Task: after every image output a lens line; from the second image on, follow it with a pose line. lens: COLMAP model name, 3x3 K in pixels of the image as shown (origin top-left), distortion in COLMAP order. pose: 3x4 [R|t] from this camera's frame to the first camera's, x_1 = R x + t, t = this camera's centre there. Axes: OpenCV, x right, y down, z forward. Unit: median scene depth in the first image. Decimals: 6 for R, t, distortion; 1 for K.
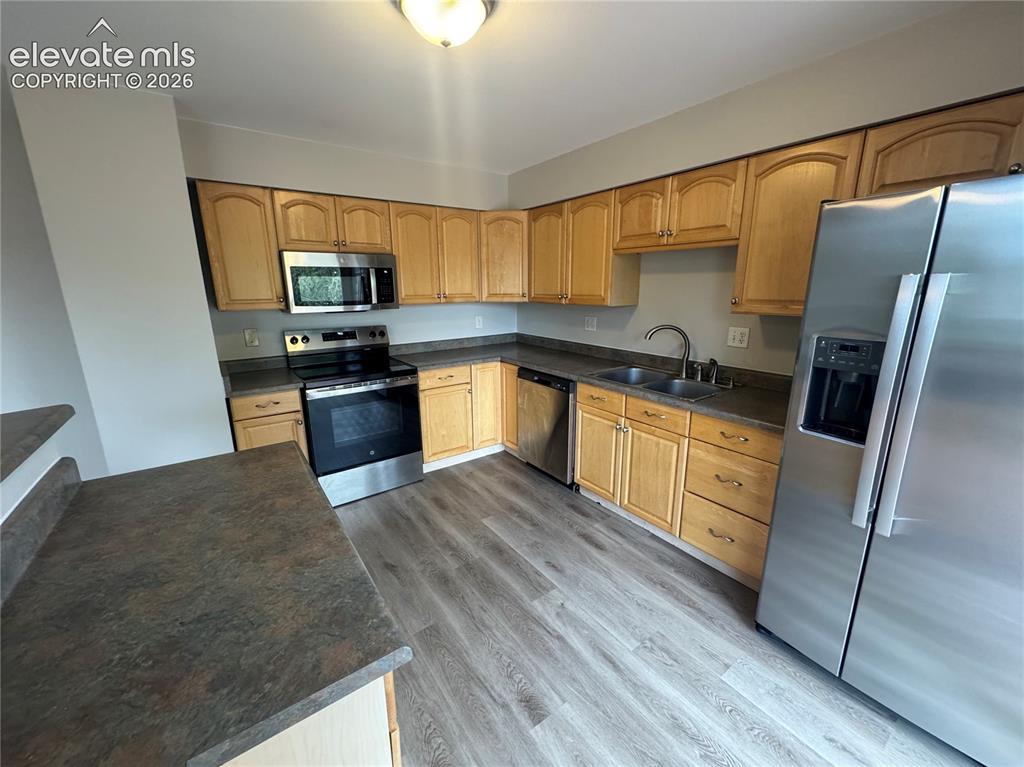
lens RADIAL K [[408.8, 0, 509.1], [0, 408.8, 386.5], [0, 0, 1]] dist [0.000369, -0.000052]
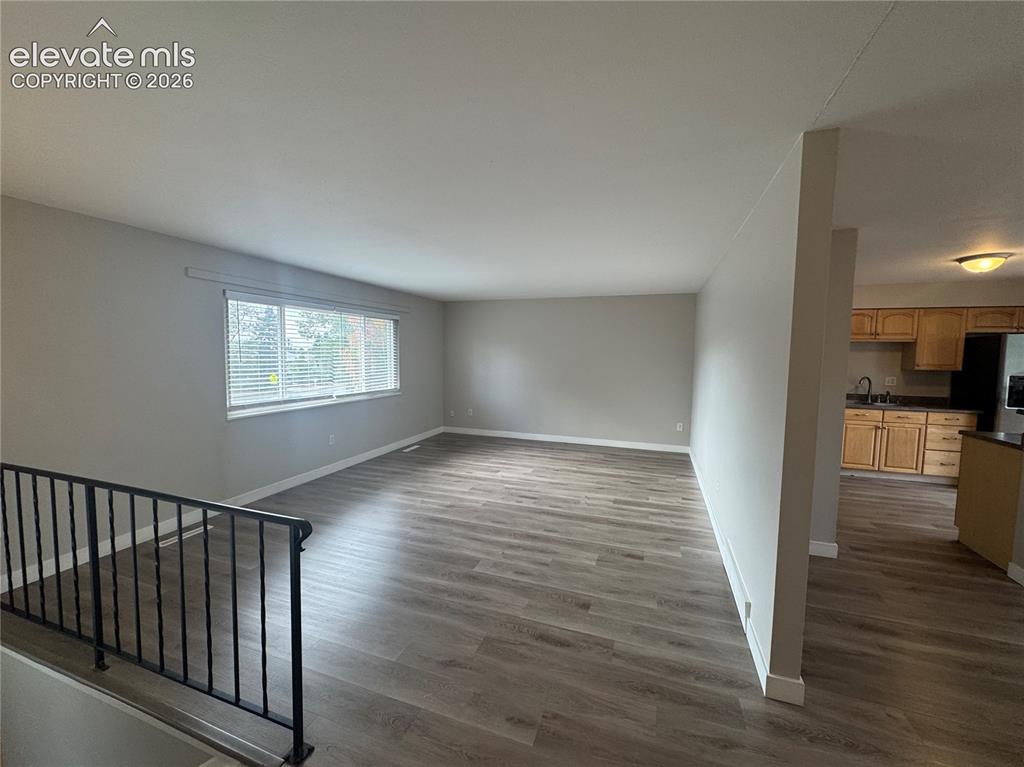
lens RADIAL K [[408.8, 0, 509.1], [0, 408.8, 386.5], [0, 0, 1]] dist [0.000369, -0.000052]
pose [[0.813574, -0.030403, 0.580666, -2.007505], [0.121720, 0.985411, -0.118949, -0.067393], [-0.568578, 0.167452, 0.805406, 0.337666]]
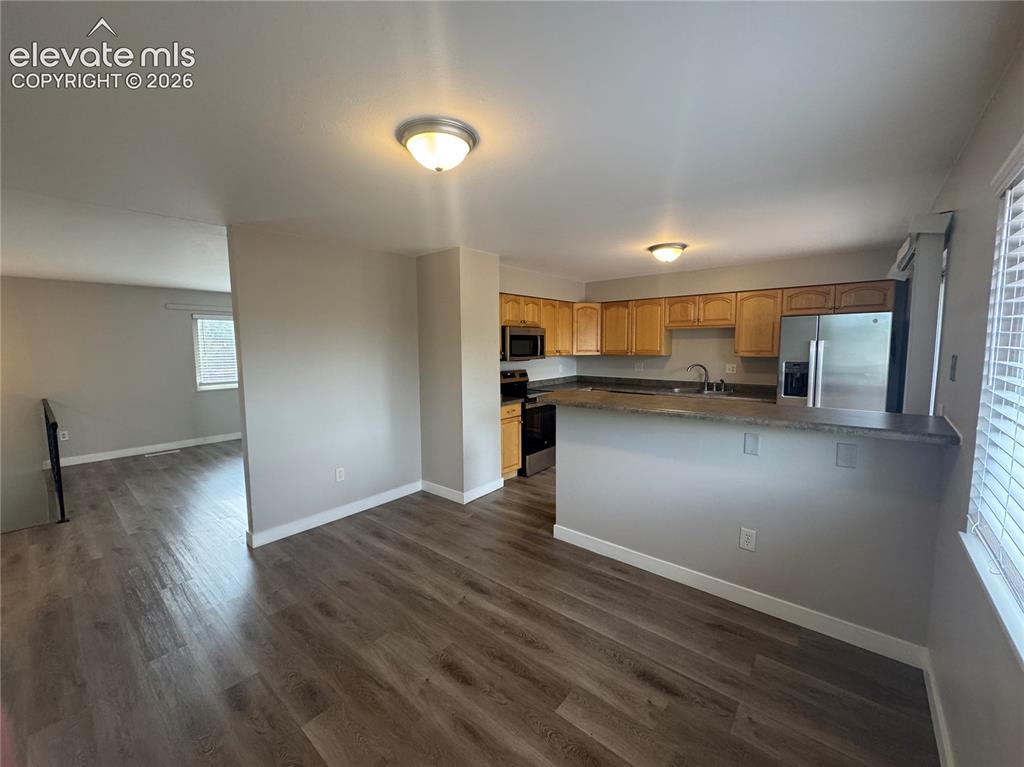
lens RADIAL K [[408.8, 0, 509.1], [0, 408.8, 386.5], [0, 0, 1]] dist [0.000369, -0.000052]
pose [[0.968233, -0.025930, 0.248703, -0.898339], [0.062155, 0.988350, -0.138931, 0.159706], [-0.242203, 0.149975, 0.958564, -0.607317]]
